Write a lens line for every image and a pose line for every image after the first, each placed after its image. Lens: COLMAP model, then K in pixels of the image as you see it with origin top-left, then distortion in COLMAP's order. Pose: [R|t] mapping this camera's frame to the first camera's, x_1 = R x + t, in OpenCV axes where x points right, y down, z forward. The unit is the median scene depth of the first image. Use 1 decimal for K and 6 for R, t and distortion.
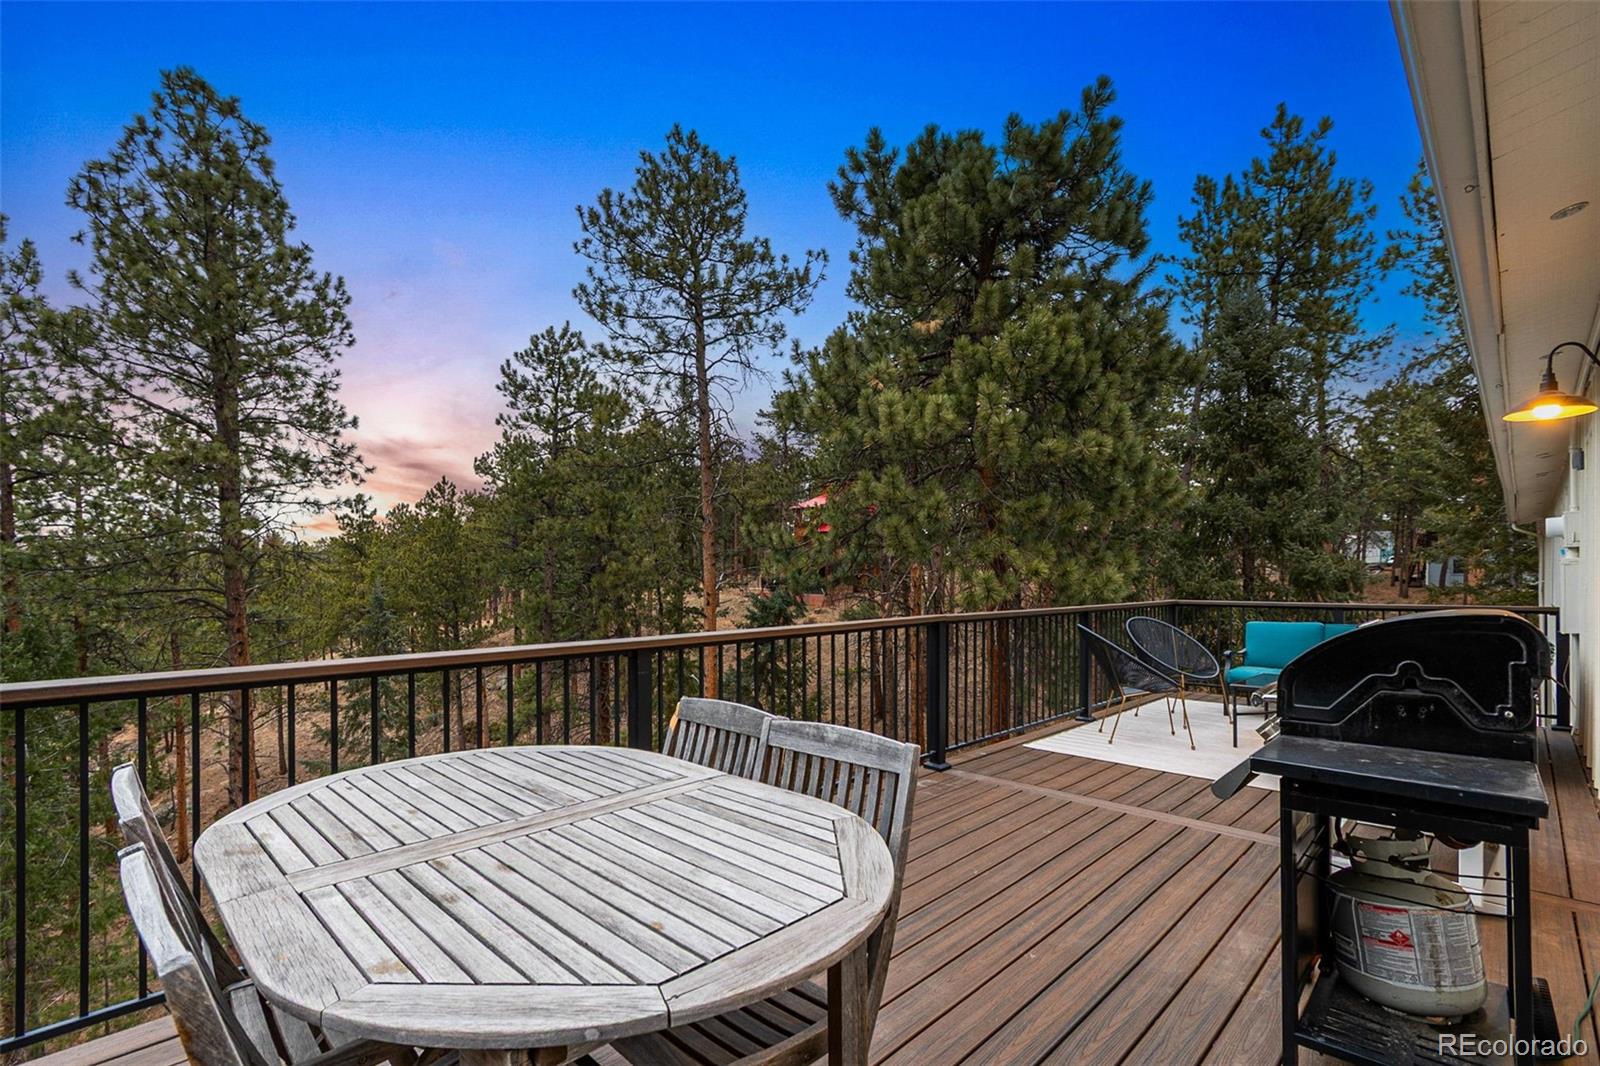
lens RADIAL K [[729.8, 0, 824.5], [0, 729.8, 574.3], [0, 0, 1]] dist [0.010064, -0.001622]
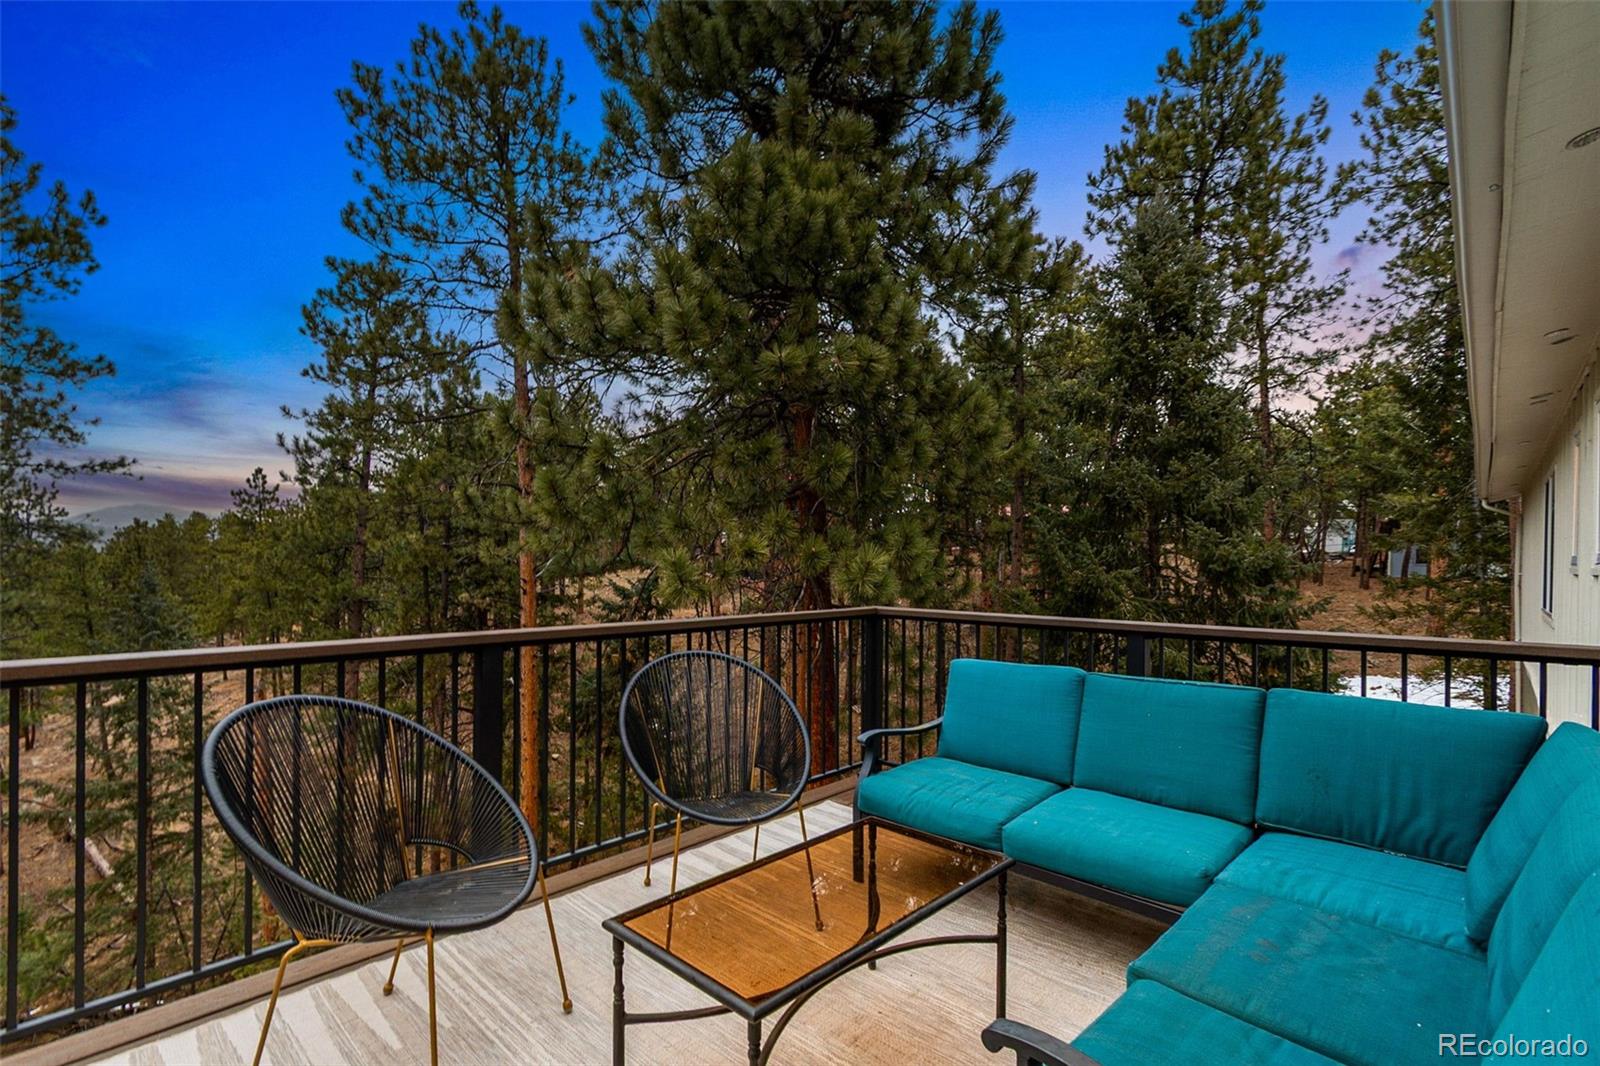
lens RADIAL K [[729.8, 0, 821.3], [0, 729.8, 564.0], [0, 0, 1]] dist [0.010064, -0.001622]
pose [[0.999652, 0.008600, 0.024953, 0.142809], [-0.008752, 0.999944, 0.006002, -0.000124], [-0.024900, -0.006219, 0.999671, 0.157280]]
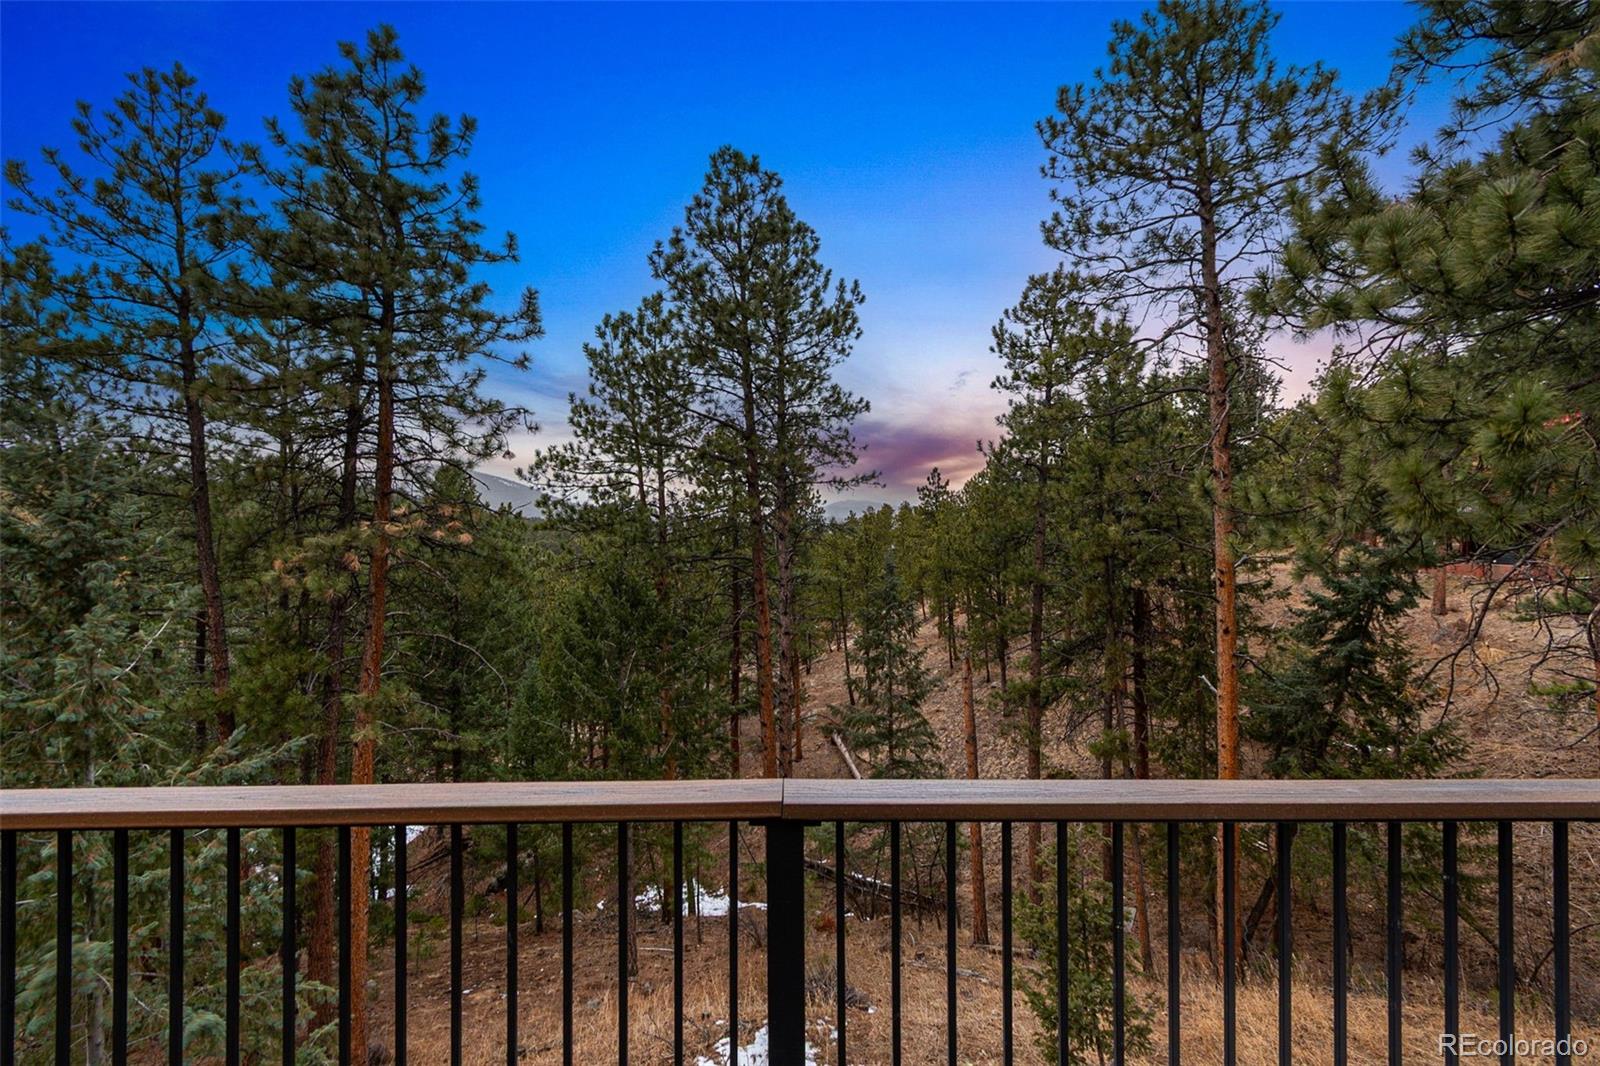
lens RADIAL K [[729.8, 0, 796.8], [0, 729.8, 537.0], [0, 0, 1]] dist [0.010064, -0.001622]
pose [[0.697693, -0.005533, -0.716376, 0.070476], [0.008206, 0.999966, 0.000269, -0.012029], [0.716350, -0.006067, 0.697715, 0.154112]]
